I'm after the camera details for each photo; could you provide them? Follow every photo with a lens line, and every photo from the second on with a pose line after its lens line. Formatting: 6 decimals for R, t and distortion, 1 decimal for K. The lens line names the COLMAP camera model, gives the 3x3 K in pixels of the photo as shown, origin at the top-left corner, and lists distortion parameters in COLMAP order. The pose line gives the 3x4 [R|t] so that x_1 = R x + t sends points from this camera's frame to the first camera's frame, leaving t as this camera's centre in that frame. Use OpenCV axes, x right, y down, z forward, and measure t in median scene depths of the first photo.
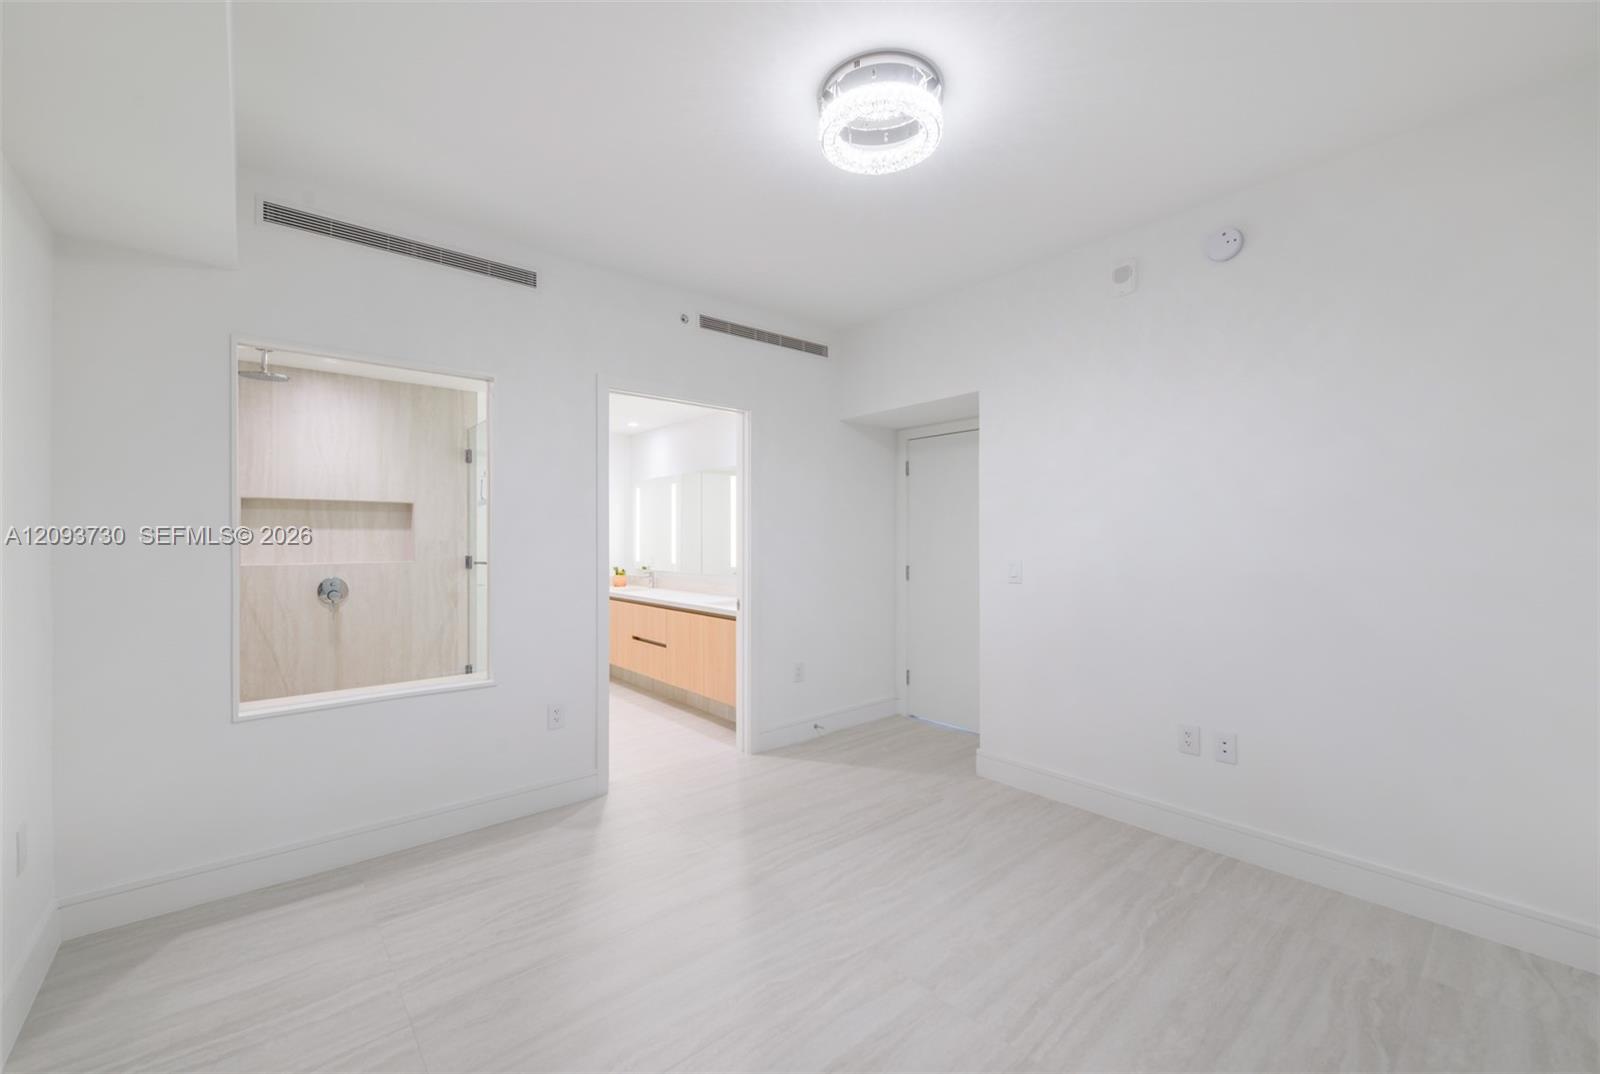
lens RADIAL K [[634.1, 0, 794.8], [0, 634.1, 537.4], [0, 0, 1]] dist [-0.008098, -0.001352]
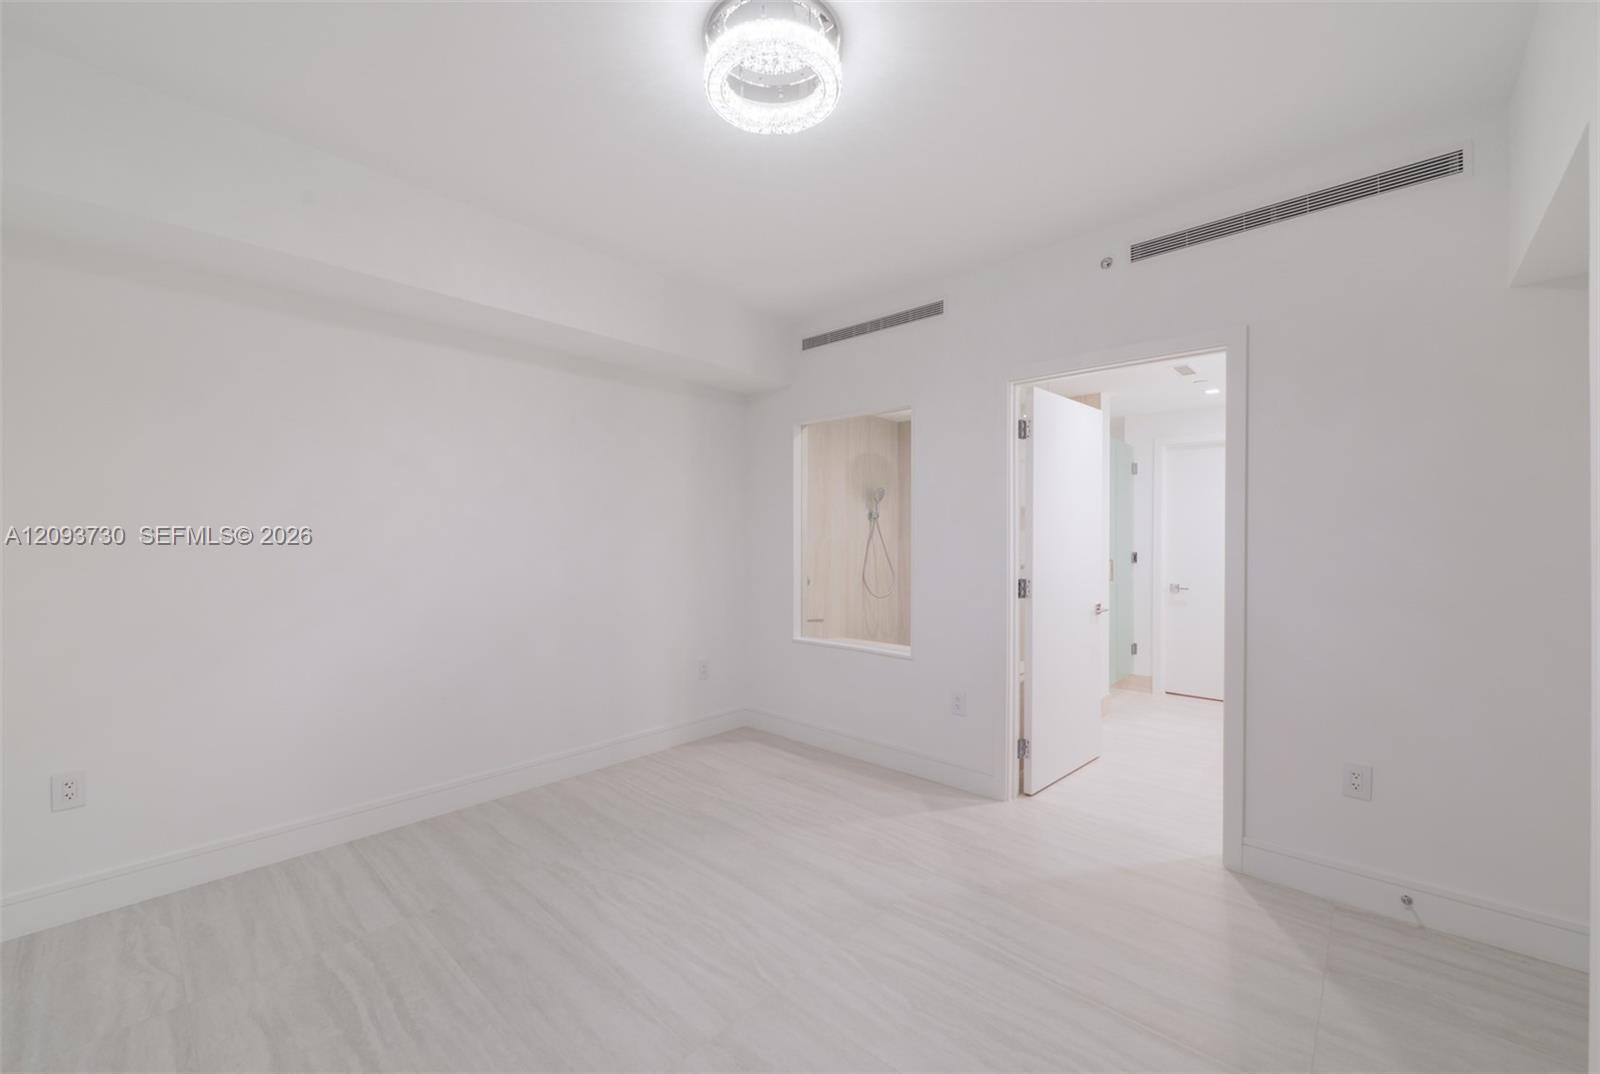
lens RADIAL K [[634.1, 0, 795.1], [0, 634.1, 538.5], [0, 0, 1]] dist [-0.008098, -0.001352]
pose [[0.115622, 0.000098, -0.993293, 0.572745], [-0.003549, 0.999994, -0.000315, 0.003663], [0.993287, 0.003562, 0.115621, 0.520574]]
